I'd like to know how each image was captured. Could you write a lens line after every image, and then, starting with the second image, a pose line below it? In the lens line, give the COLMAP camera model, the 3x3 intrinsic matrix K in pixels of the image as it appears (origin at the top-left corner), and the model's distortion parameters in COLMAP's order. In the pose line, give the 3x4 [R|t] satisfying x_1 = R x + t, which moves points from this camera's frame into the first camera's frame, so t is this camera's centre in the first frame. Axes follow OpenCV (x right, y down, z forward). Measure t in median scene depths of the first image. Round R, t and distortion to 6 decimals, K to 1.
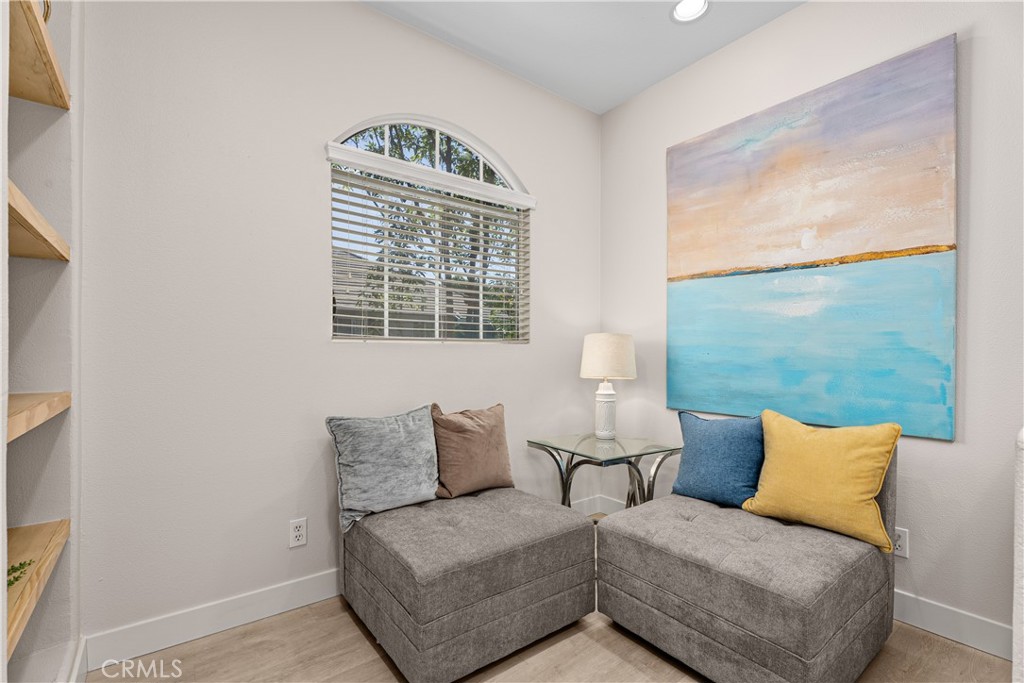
lens RADIAL K [[456.5, 0, 509.9], [0, 456.5, 348.0], [0, 0, 1]] dist [-0.001648, -0.000555]
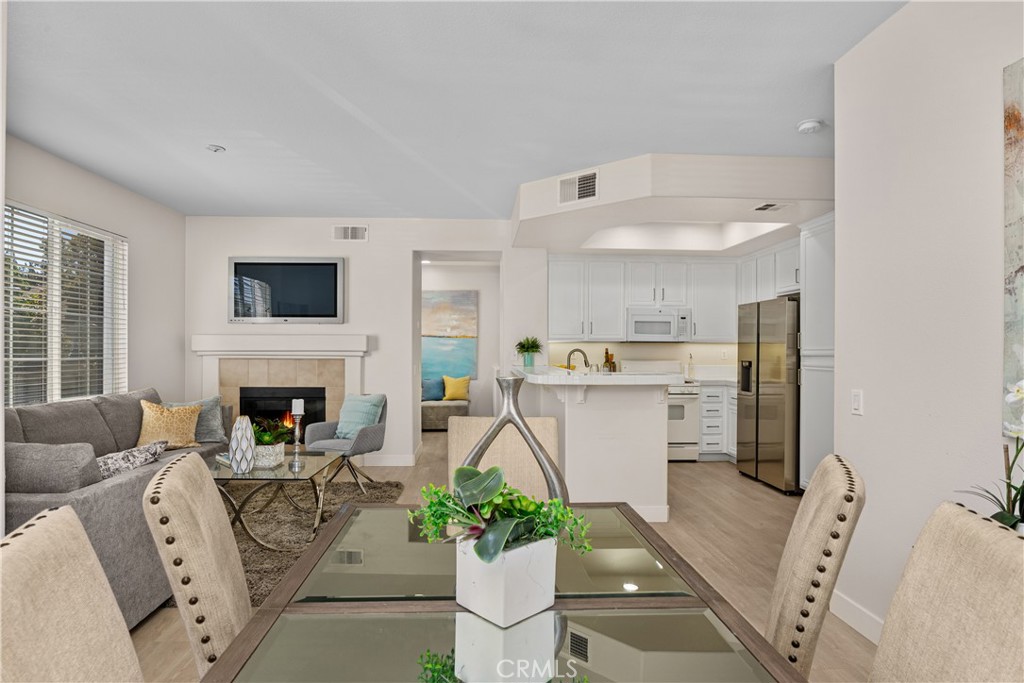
lens RADIAL K [[554.4, 0, 508.6], [0, 554.4, 350.2], [0, 0, 1]] dist [-0.001970, -0.000001]
pose [[0.554042, 0.003392, 0.832482, -2.855449], [-0.002939, 0.999993, -0.002119, -0.064826], [-0.832484, -0.001272, 0.554048, -1.924158]]
